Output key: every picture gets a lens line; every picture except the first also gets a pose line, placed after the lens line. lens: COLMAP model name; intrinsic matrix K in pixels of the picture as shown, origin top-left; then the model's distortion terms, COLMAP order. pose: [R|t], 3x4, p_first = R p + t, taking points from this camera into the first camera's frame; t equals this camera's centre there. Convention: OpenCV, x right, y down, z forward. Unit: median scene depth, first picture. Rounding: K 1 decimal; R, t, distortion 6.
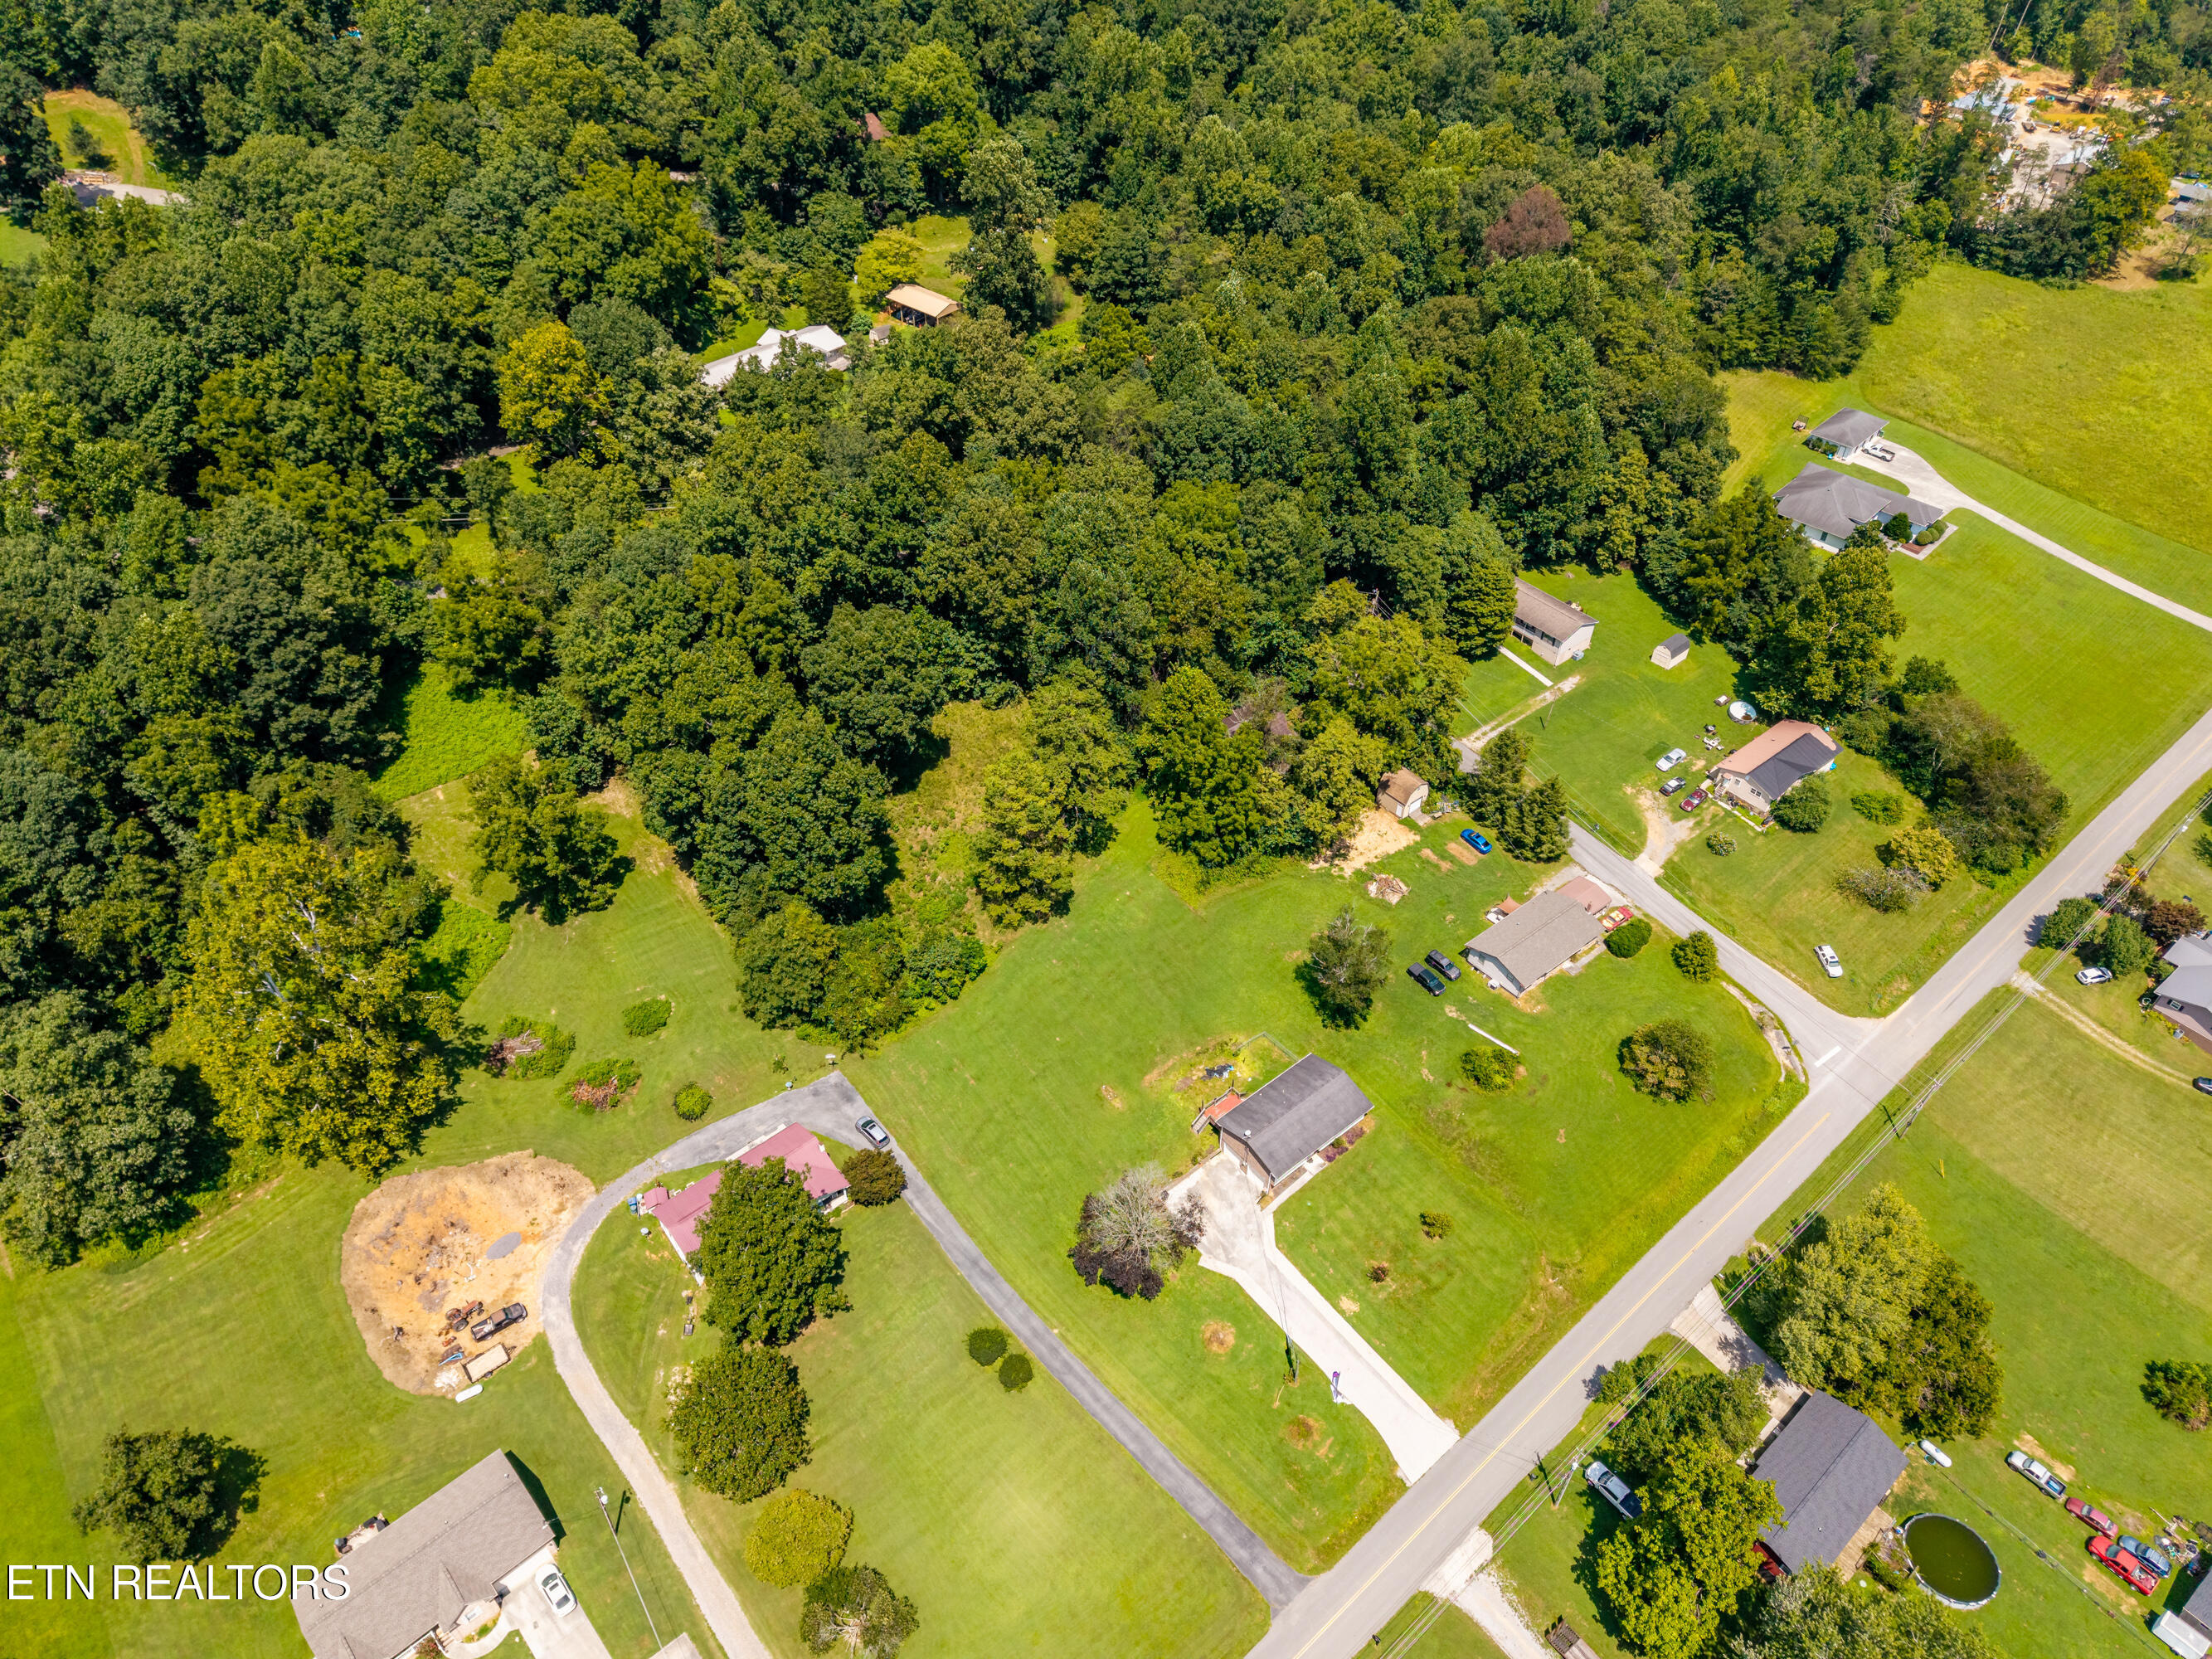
lens RADIAL K [[1467.1, 0, 1107.8], [0, 1467.1, 836.5], [0, 0, 1]] dist [0.052586, -0.037705]
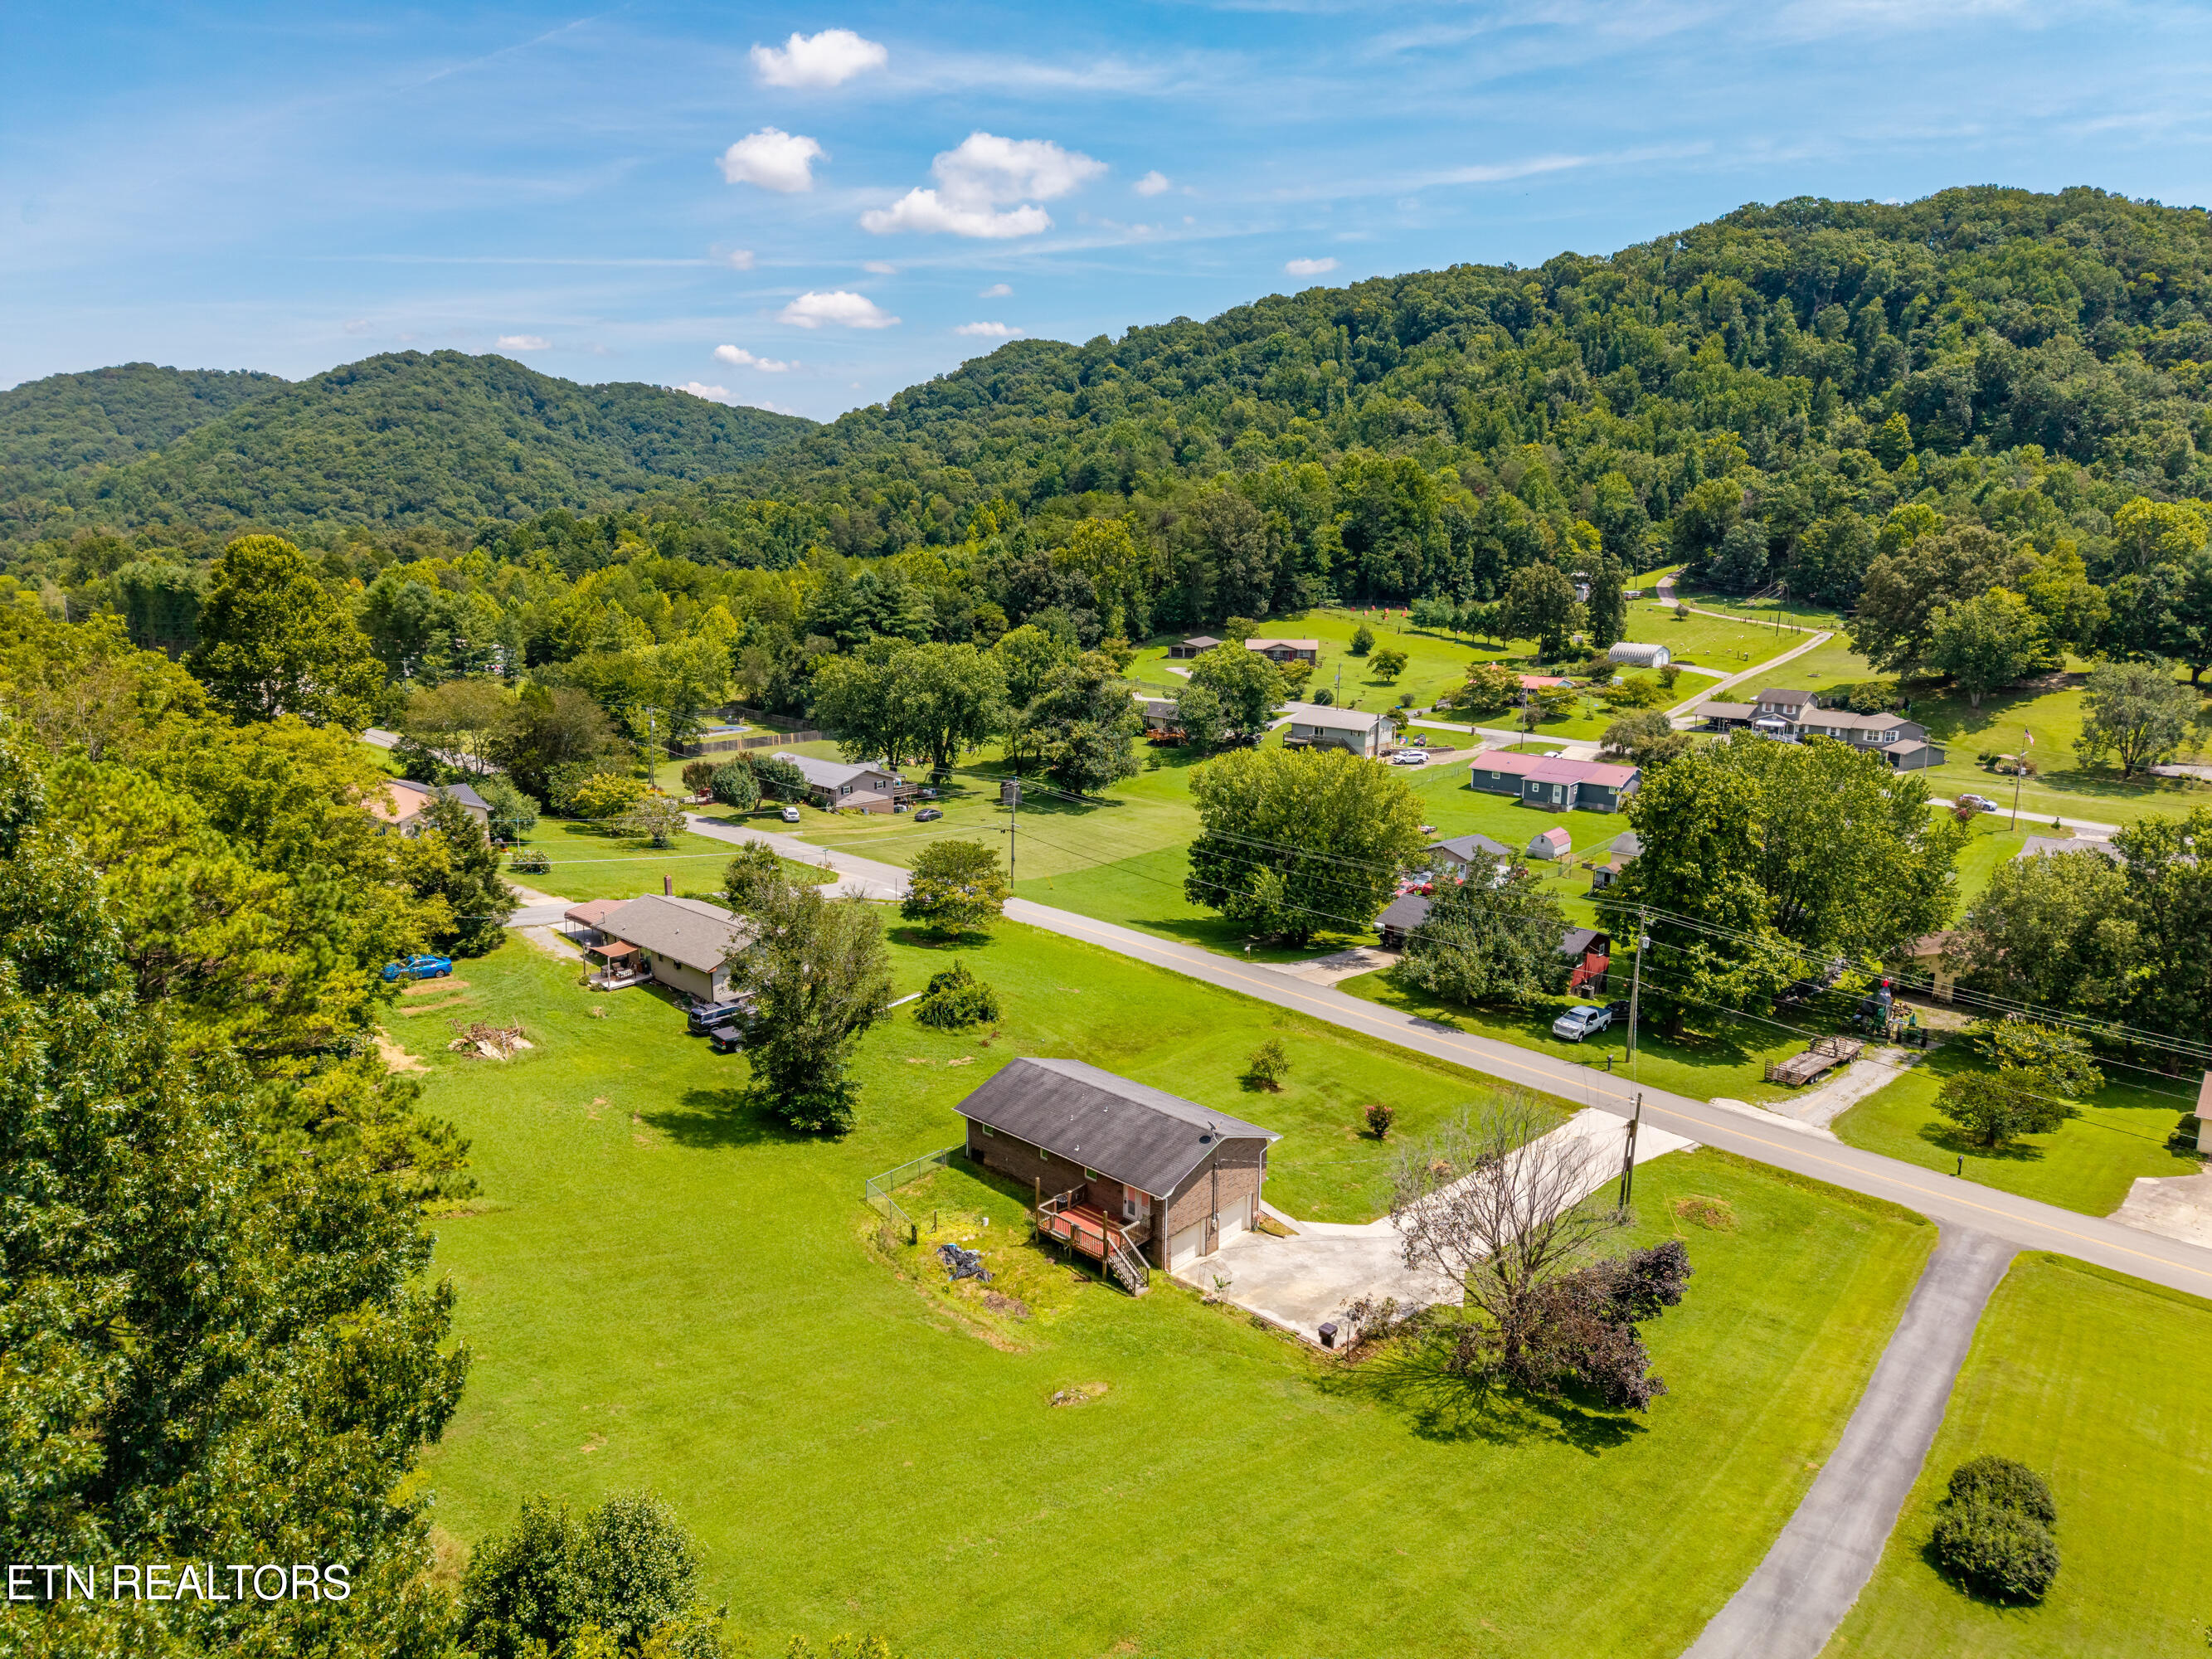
lens RADIAL K [[1467.1, 0, 1114.6], [0, 1467.1, 828.7], [0, 0, 1]] dist [0.052586, -0.037705]
pose [[-0.124412, -0.234678, 0.964079, -0.289065], [0.662668, 0.703521, 0.256768, -0.003946], [-0.738507, 0.670809, 0.067986, 0.820651]]
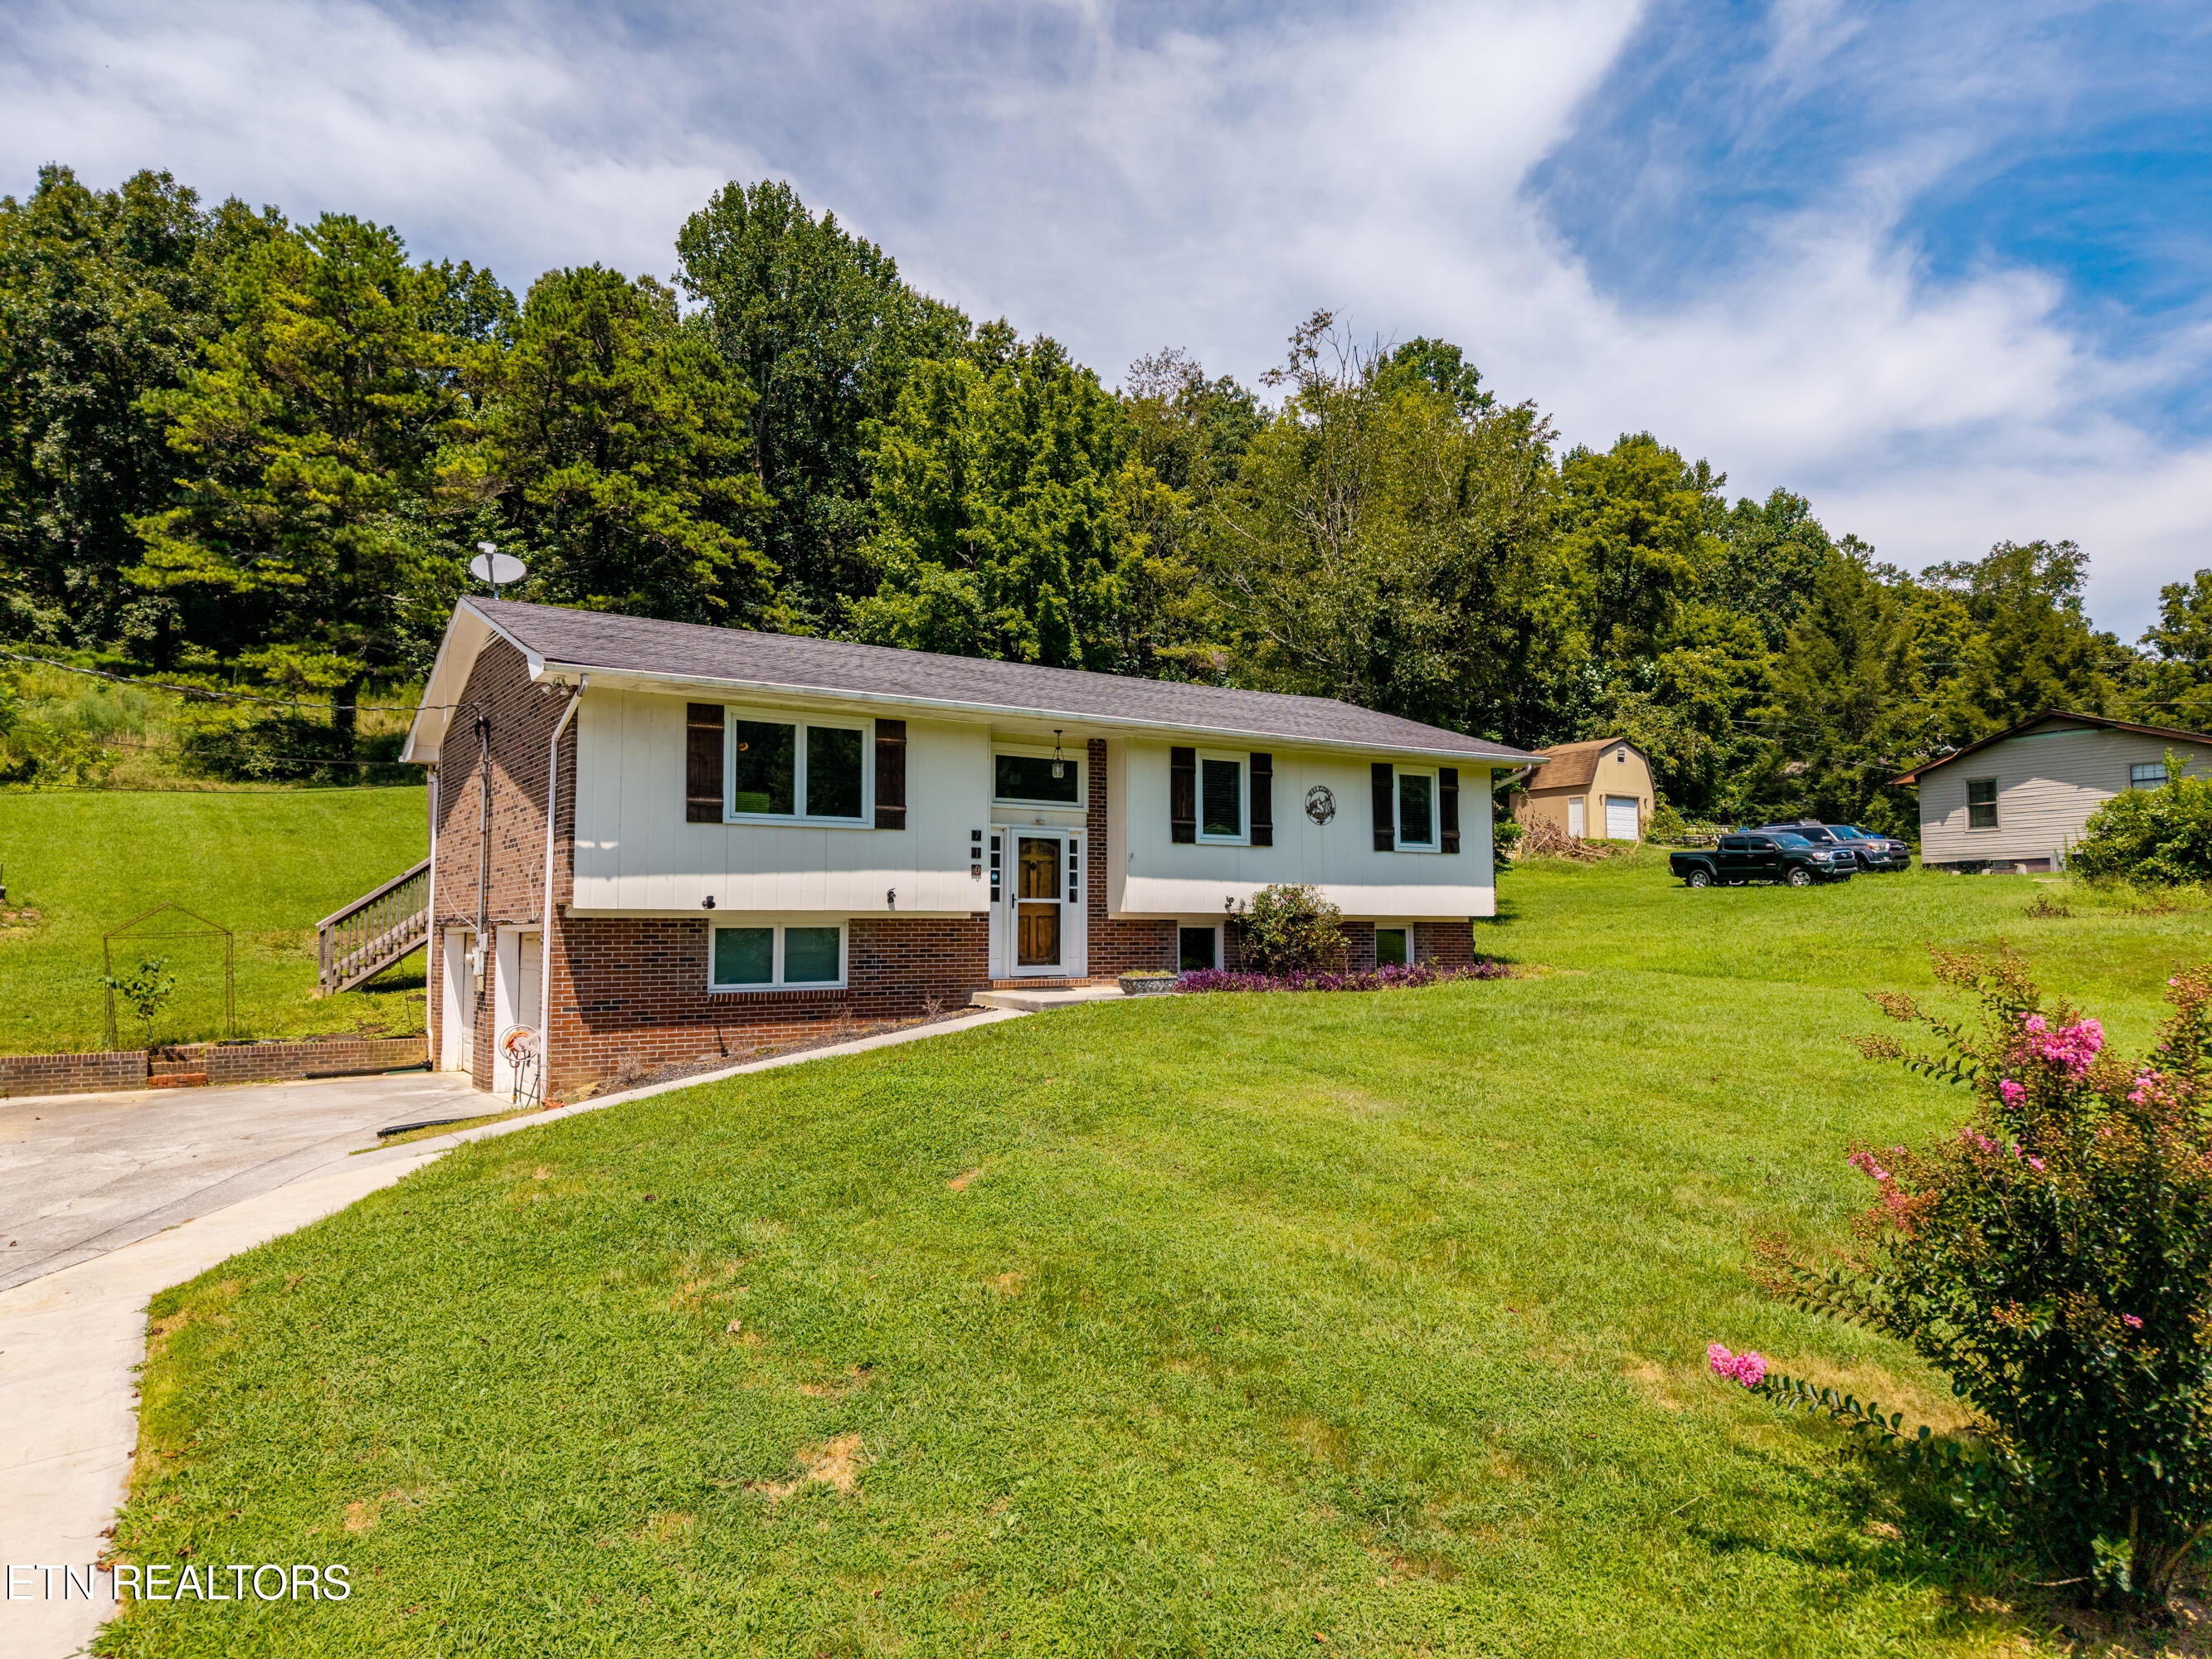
lens RADIAL K [[1467.1, 0, 1113.7], [0, 1467.1, 821.8], [0, 0, 1]] dist [0.052586, -0.037705]
pose [[0.993300, -0.023234, -0.113204, 0.142353], [-0.066541, 0.685912, -0.724636, 0.267379], [0.094484, 0.727314, 0.679770, 0.829641]]
